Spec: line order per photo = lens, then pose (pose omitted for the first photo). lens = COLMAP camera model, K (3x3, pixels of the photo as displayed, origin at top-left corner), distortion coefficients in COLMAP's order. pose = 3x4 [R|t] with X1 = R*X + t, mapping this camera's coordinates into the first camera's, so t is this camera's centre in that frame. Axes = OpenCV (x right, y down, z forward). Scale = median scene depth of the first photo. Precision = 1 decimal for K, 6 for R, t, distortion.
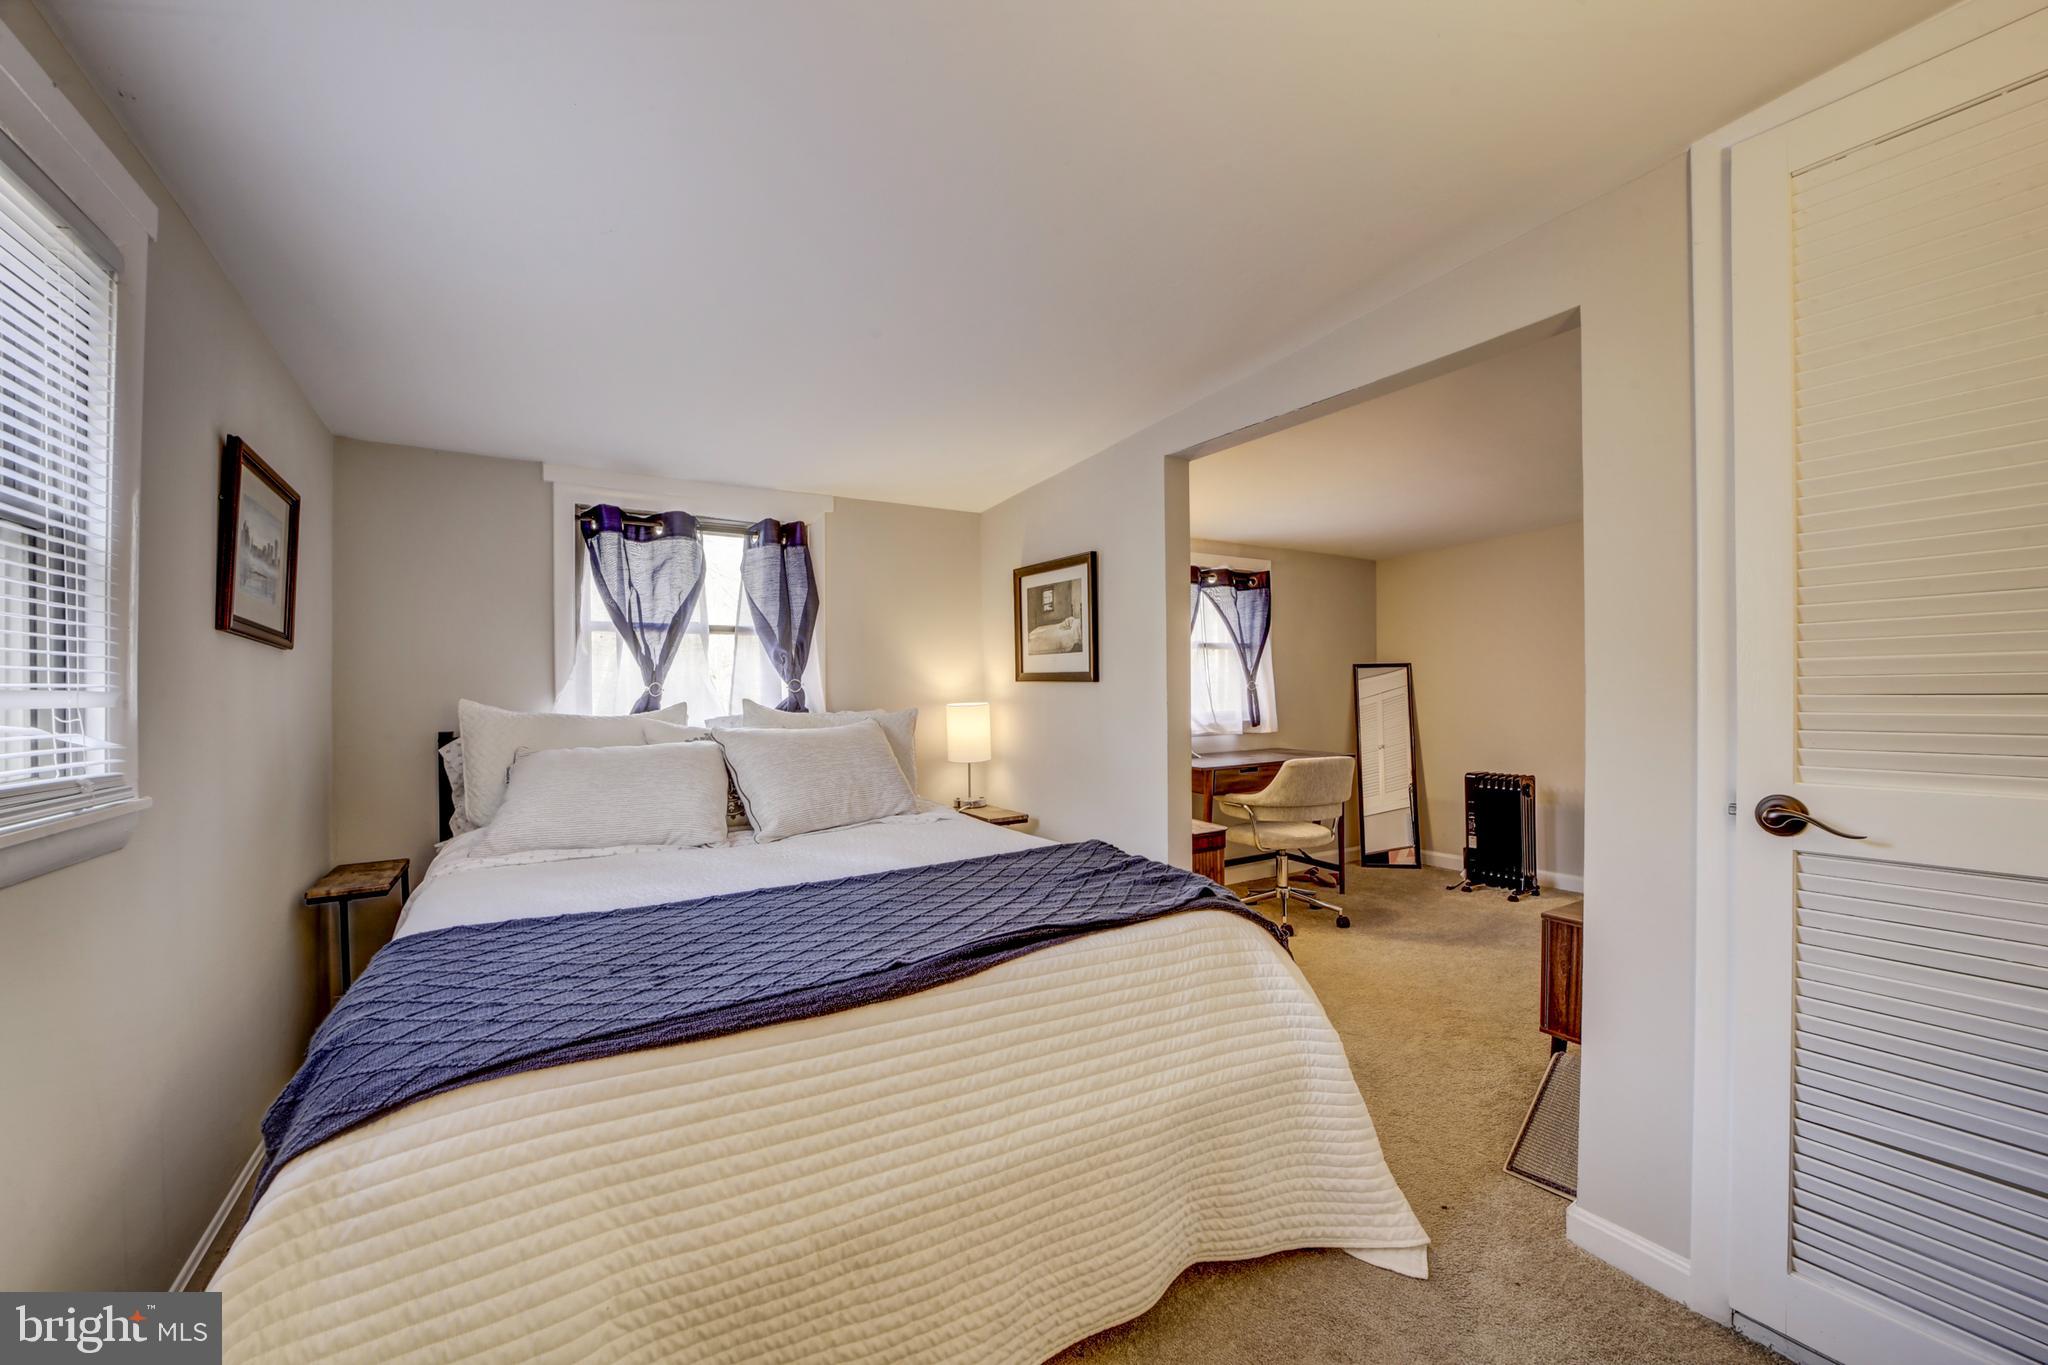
lens RADIAL K [[810.9, 0, 1031.5], [0, 810.9, 689.2], [0, 0, 1]] dist [-0.039453, 0.009110]
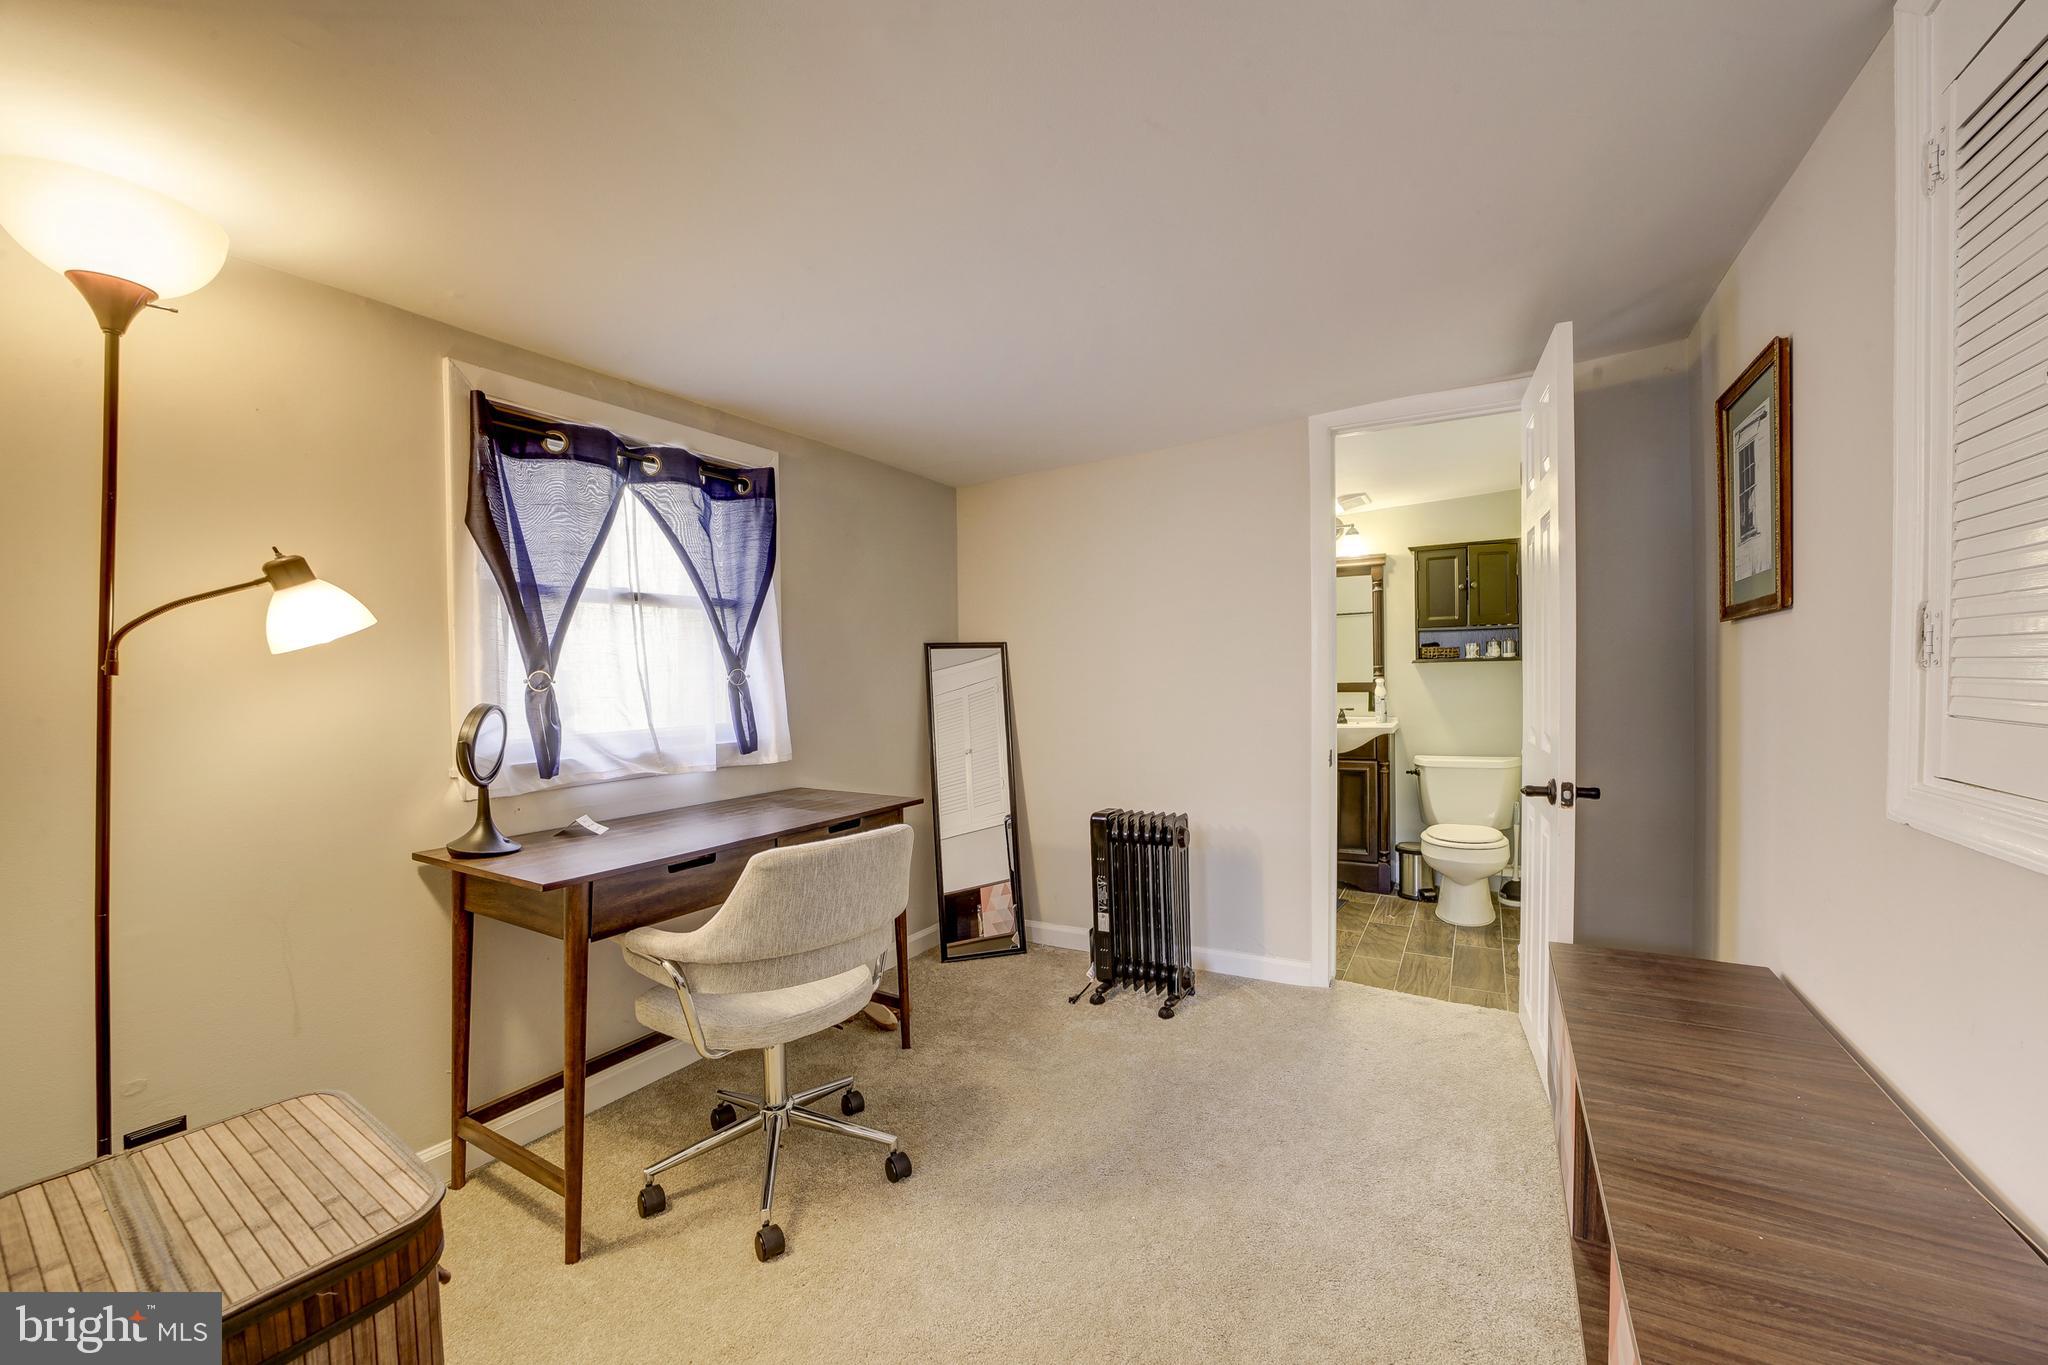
lens RADIAL K [[810.9, 0, 1031.5], [0, 810.9, 689.2], [0, 0, 1]] dist [-0.039453, 0.009110]
pose [[0.883440, -0.012648, 0.468374, 0.196422], [0.010004, 0.999917, 0.008133, 0.000983], [-0.468438, -0.002500, 0.883493, 0.446597]]
